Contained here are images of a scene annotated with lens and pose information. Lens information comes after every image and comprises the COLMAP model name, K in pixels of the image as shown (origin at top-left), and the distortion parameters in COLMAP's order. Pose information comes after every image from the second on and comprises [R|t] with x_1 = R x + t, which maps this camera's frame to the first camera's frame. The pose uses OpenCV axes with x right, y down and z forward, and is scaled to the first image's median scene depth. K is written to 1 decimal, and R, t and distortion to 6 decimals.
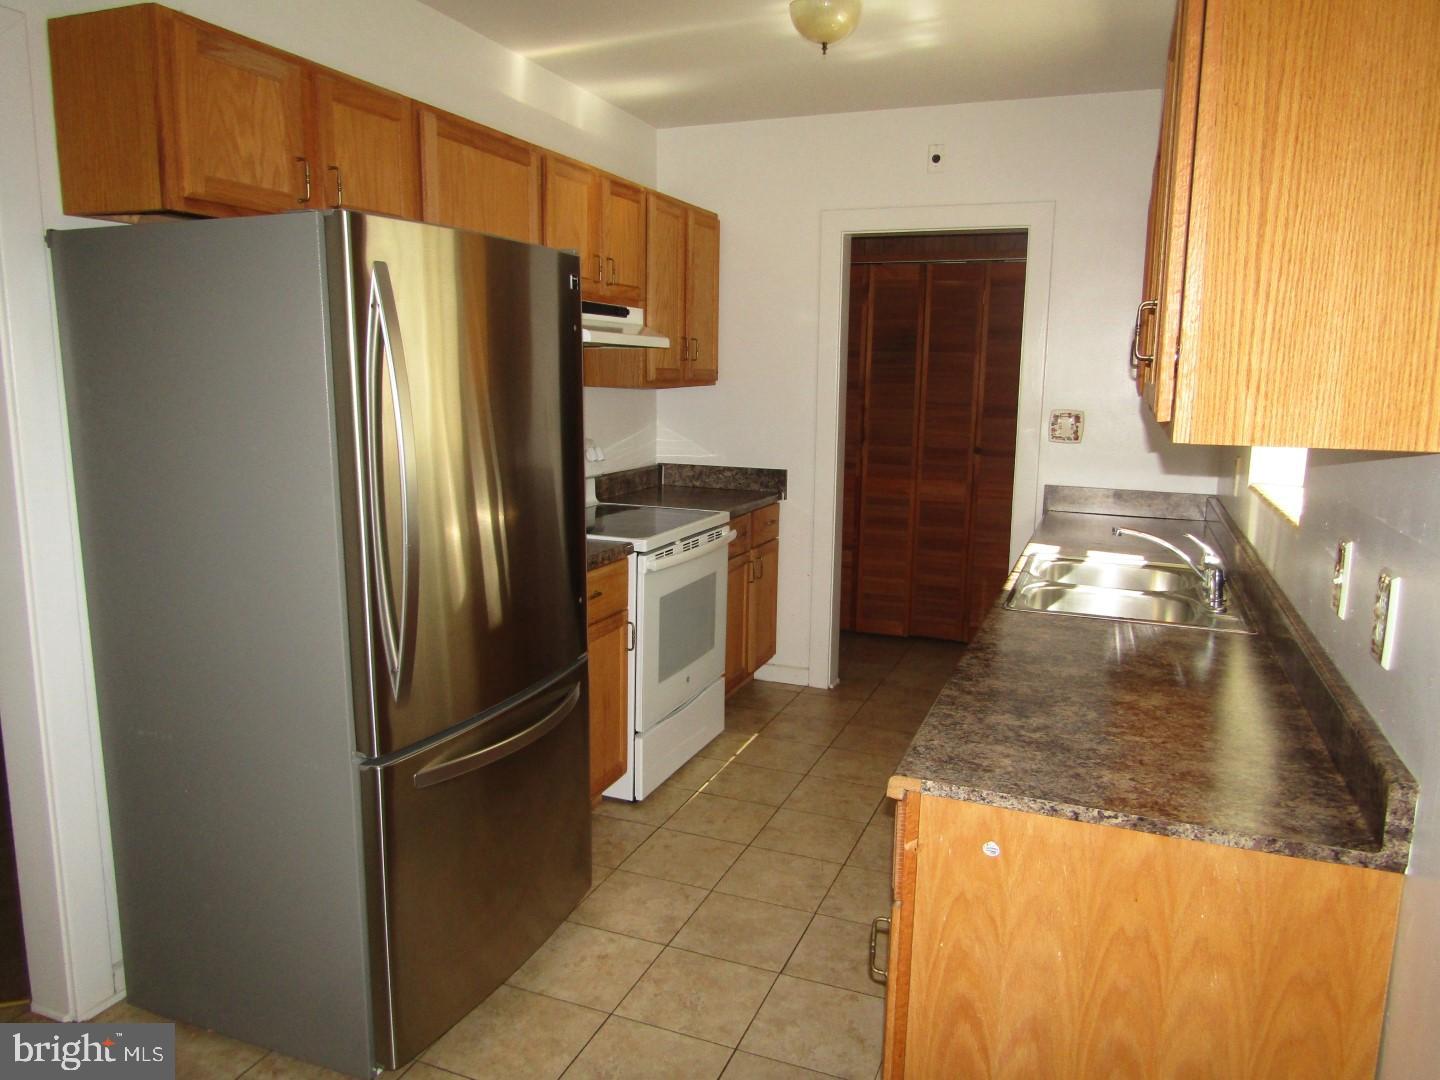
lens RADIAL K [[1031.8, 0, 714.9], [0, 1031.8, 540.2], [0, 0, 1]] dist [-0.005097, 0.002655]
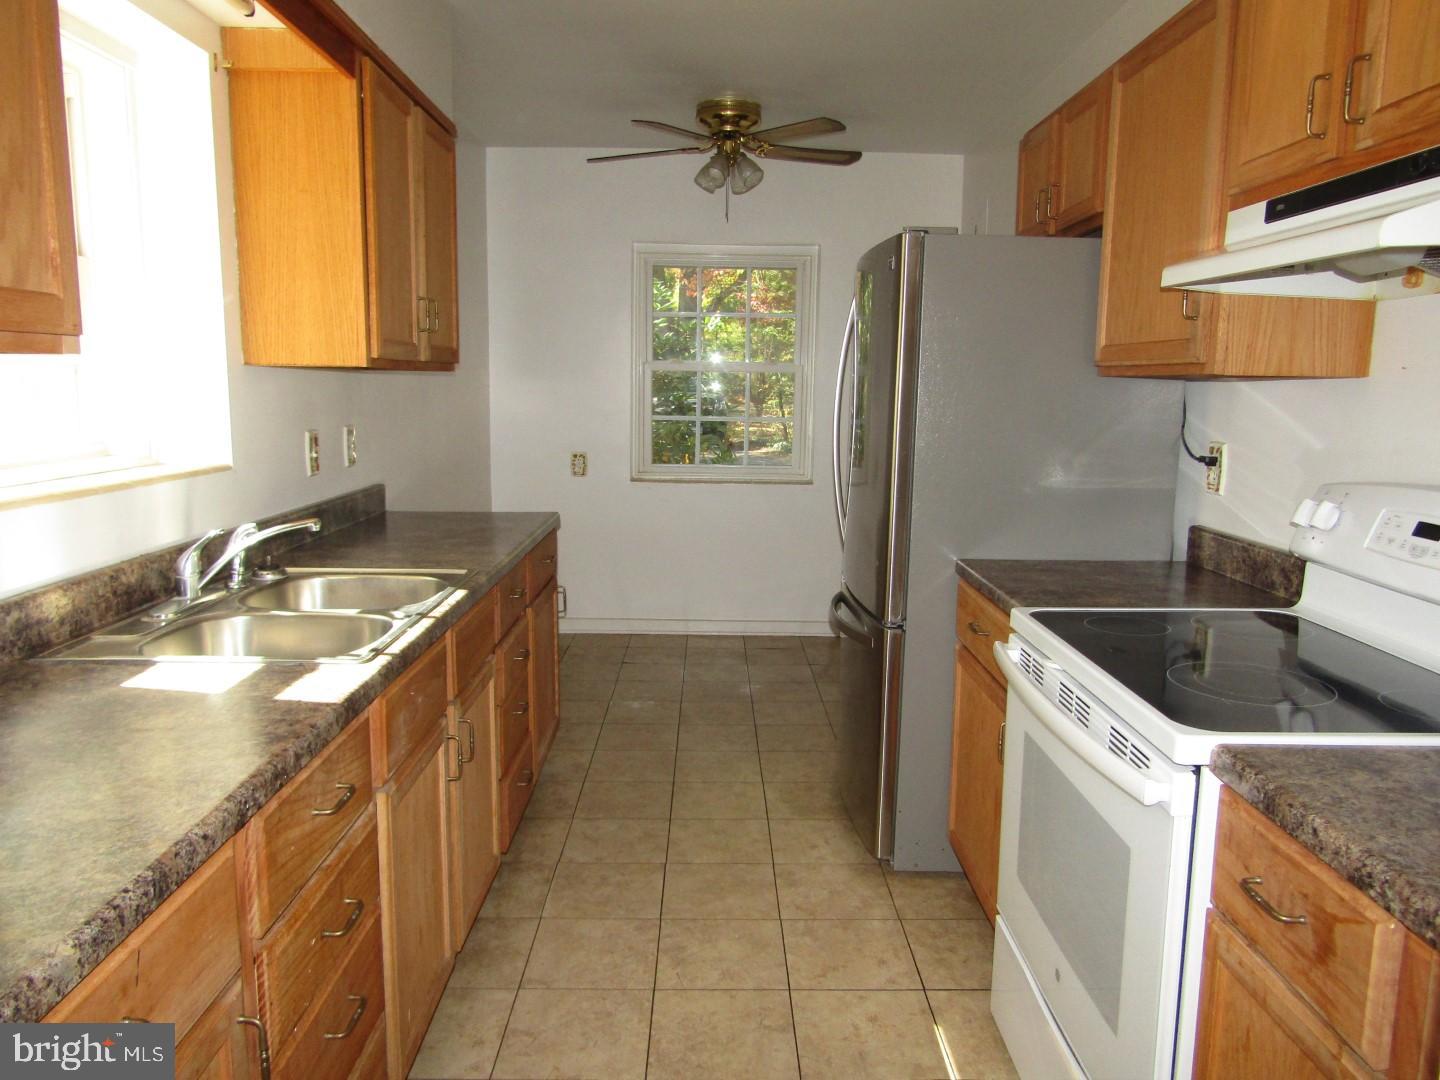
lens RADIAL K [[1031.8, 0, 718.8], [0, 1031.8, 538.2], [0, 0, 1]] dist [-0.005097, 0.002655]
pose [[-0.925958, 0.032854, -0.376194, 0.740376], [-0.086983, 0.950864, 0.297140, -0.473407], [0.367471, 0.307862, -0.877602, 3.300741]]
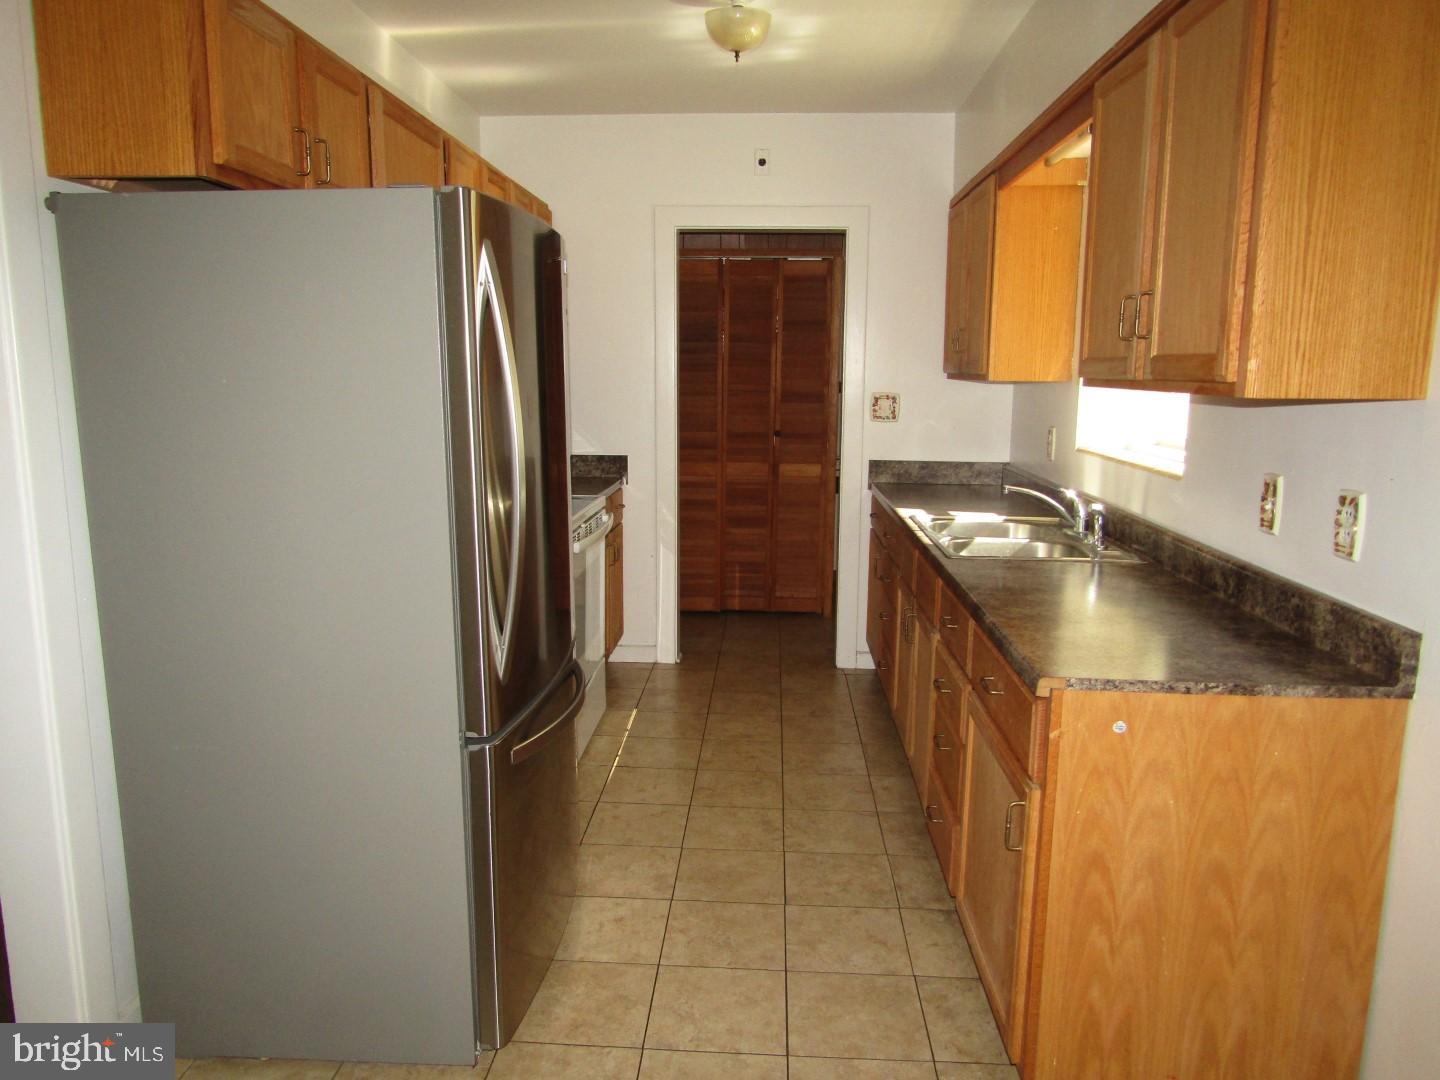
lens RADIAL K [[1031.8, 0, 722.0], [0, 1031.8, 541.5], [0, 0, 1]] dist [-0.005097, 0.002655]
pose [[0.946404, -0.060425, 0.317281, -0.555263], [0.059016, 0.998158, 0.014057, 0.028030], [-0.317546, 0.005421, 0.948227, -0.032645]]
